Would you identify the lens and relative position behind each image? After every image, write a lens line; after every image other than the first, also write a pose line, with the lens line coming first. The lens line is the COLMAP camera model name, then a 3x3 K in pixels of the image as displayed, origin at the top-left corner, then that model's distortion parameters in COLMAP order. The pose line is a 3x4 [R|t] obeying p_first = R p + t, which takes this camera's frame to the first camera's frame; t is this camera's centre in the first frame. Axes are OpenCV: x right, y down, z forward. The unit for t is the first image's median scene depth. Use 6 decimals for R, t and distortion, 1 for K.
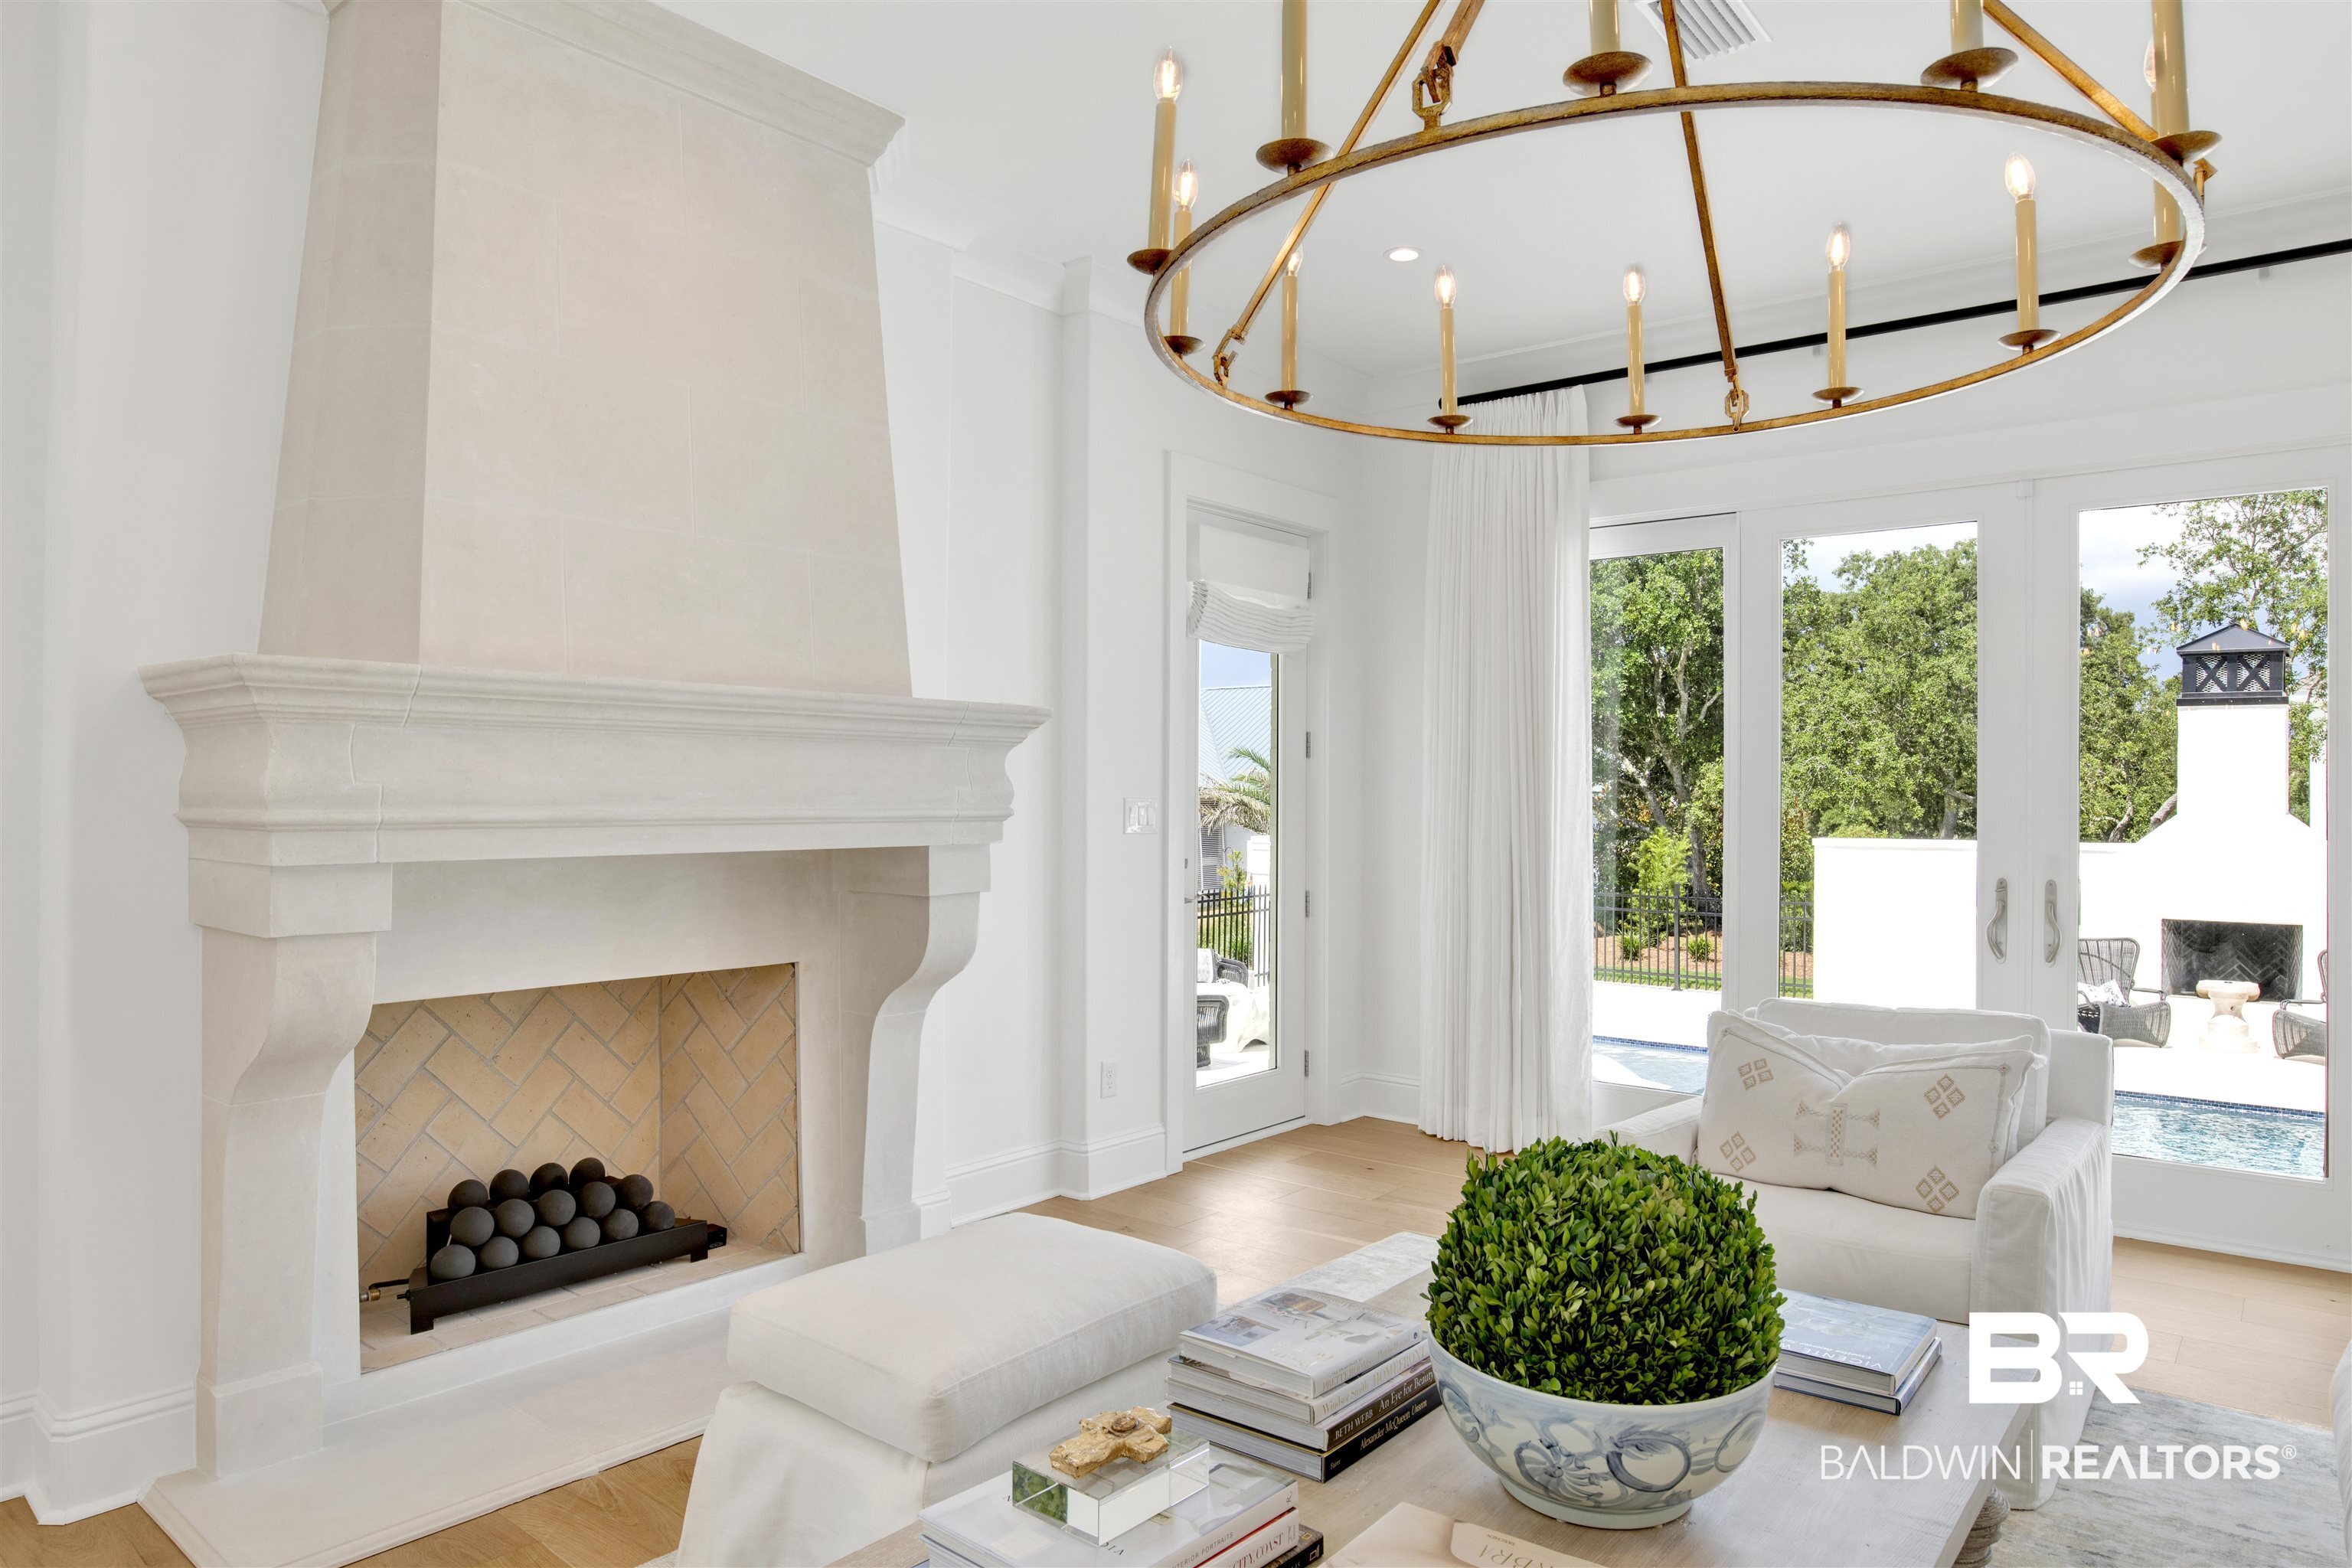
lens RADIAL K [[1480.7, 0, 1172.3], [0, 1480.7, 816.1], [0, 0, 1]] dist [-0.042200, 0.002022]
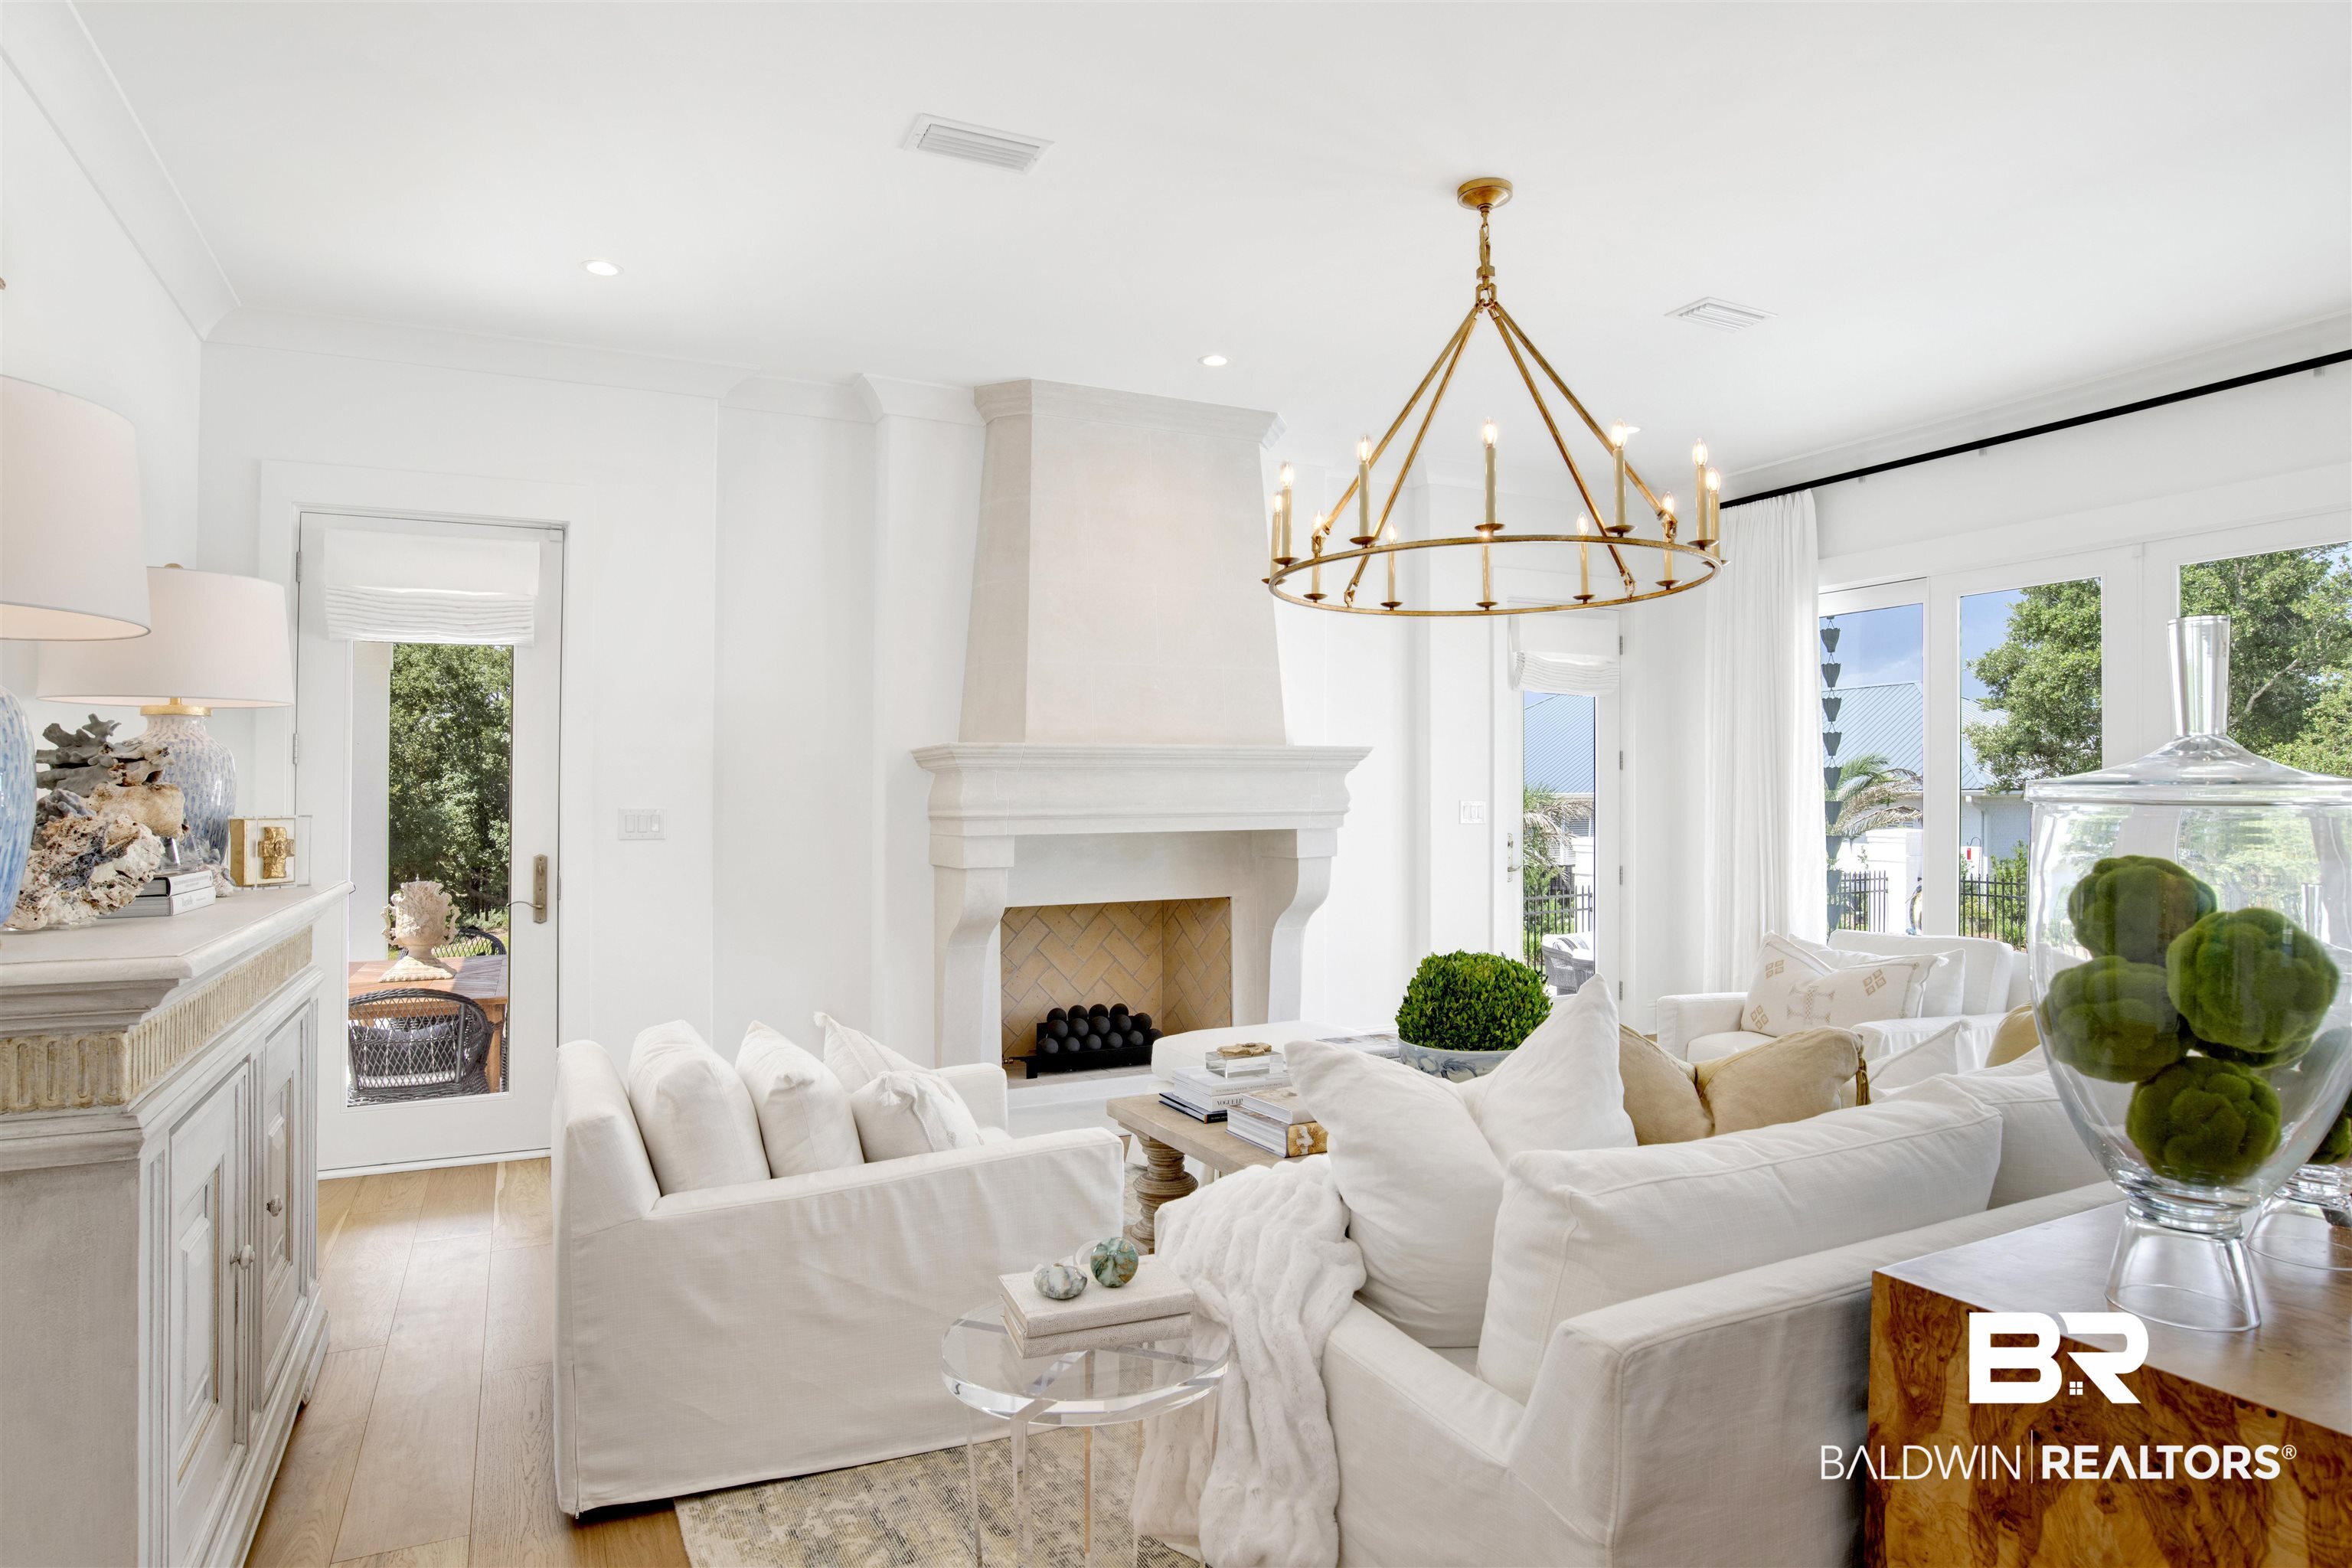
lens RADIAL K [[1314.8, 0, 1176.0], [0, 1314.8, 784.0], [0, 0, 1]] dist [0.001234, 0.000005]
pose [[0.919787, -0.018595, -0.391977, 0.351889], [0.007750, 0.999543, -0.029232, 0.012208], [0.392342, 0.023849, 0.919510, -0.541963]]
